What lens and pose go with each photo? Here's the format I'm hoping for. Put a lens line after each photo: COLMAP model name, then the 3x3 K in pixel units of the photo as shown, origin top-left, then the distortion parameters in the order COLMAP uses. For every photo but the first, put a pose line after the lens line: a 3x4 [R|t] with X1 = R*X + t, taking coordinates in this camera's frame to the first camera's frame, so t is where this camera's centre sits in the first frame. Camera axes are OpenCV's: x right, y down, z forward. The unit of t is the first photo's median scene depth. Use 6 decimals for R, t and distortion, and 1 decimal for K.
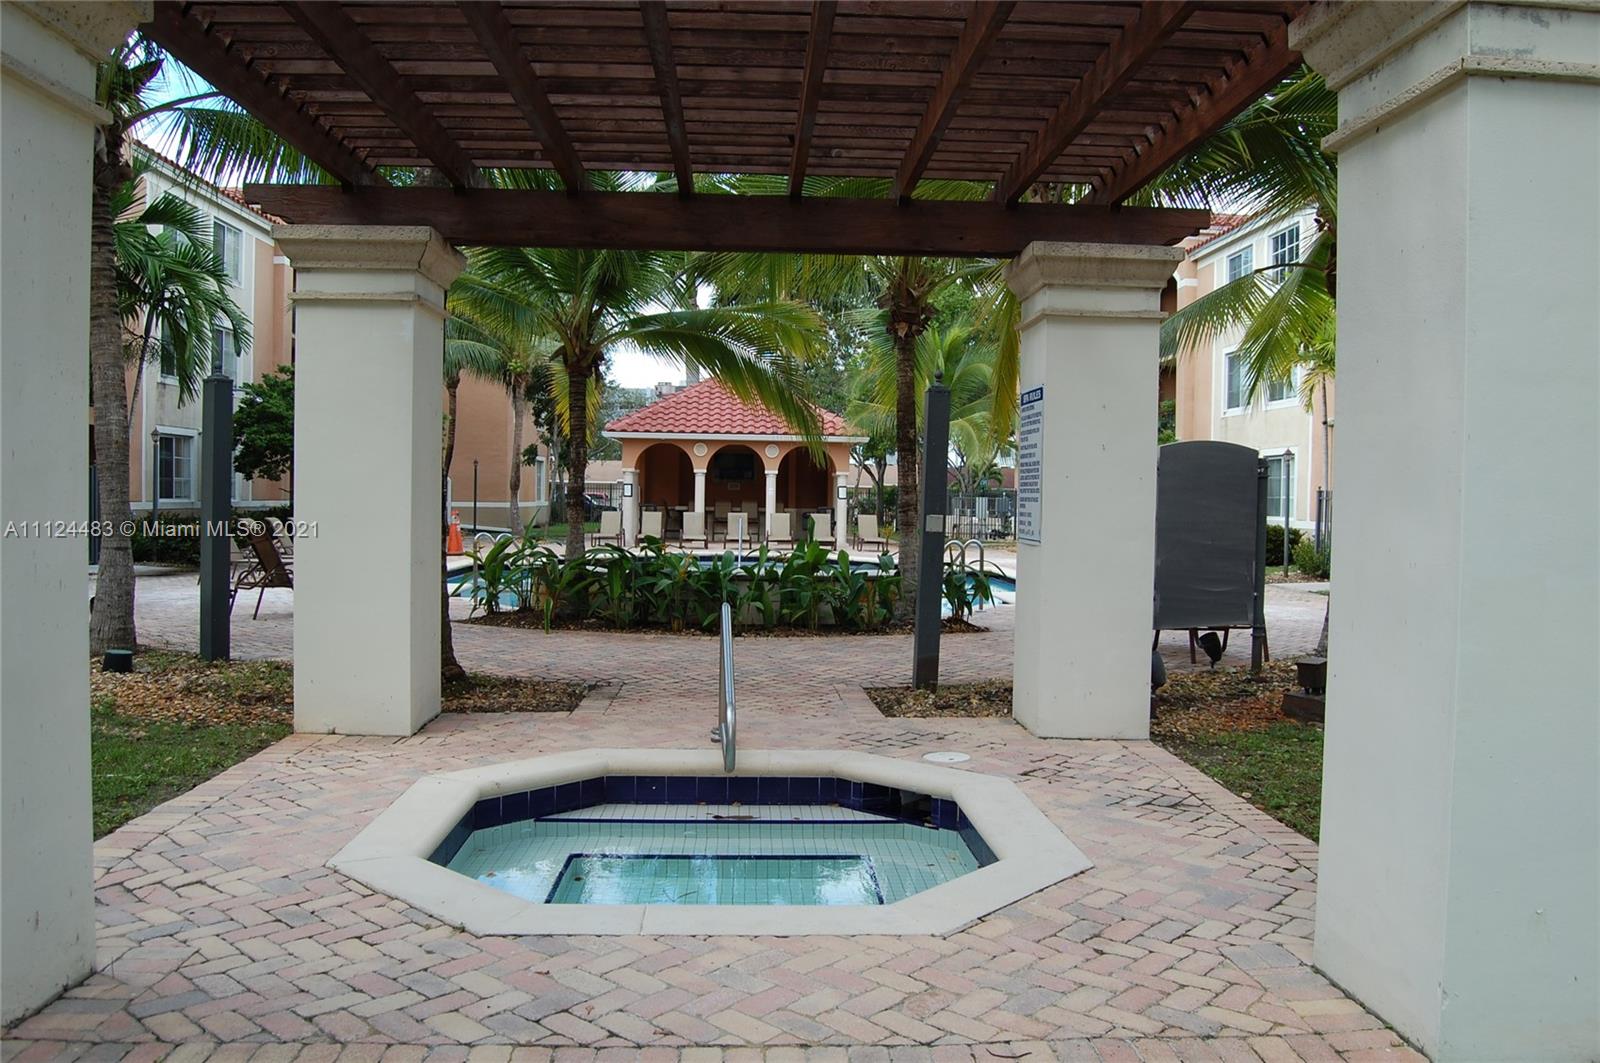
lens RADIAL K [[1261.1, 0, 793.8], [0, 1261.1, 546.0], [0, 0, 1]] dist [-0.074579, -0.002524]
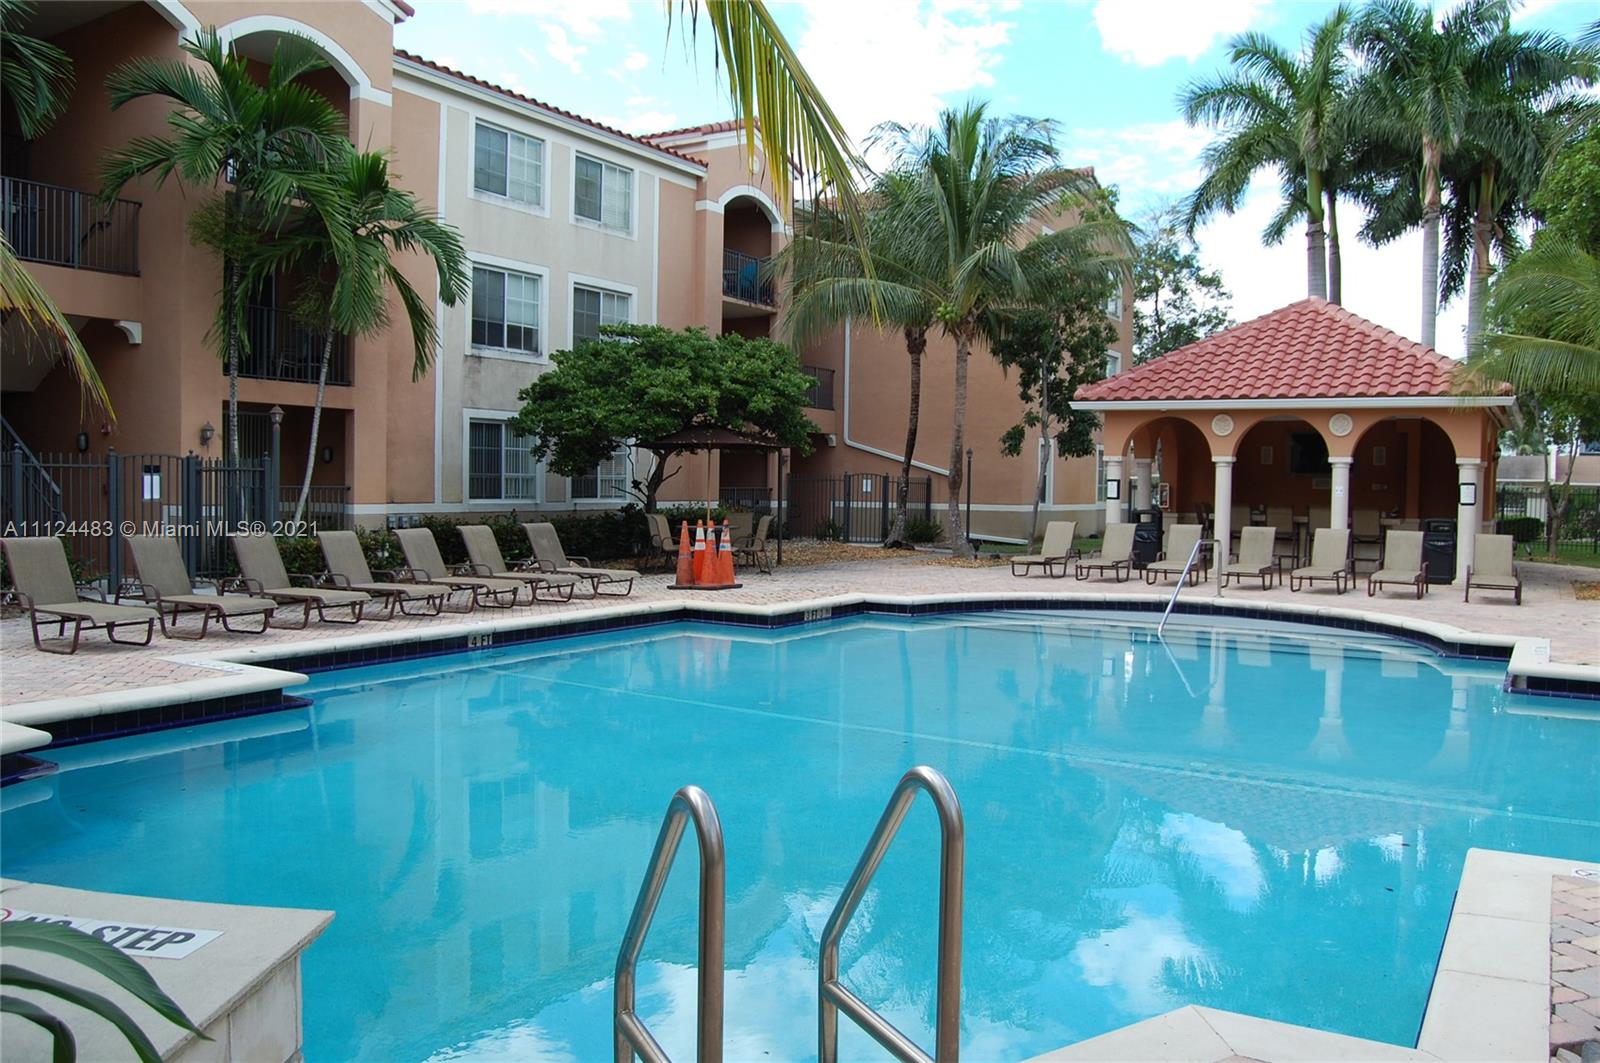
lens RADIAL K [[1261.1, 0, 793.8], [0, 1261.1, 546.0], [0, 0, 1]] dist [-0.074579, -0.002524]
pose [[0.829475, 0.023723, -0.558039, 0.101121], [-0.024312, 0.999684, 0.006361, -0.014368], [0.558014, 0.008291, 0.829790, 0.358301]]
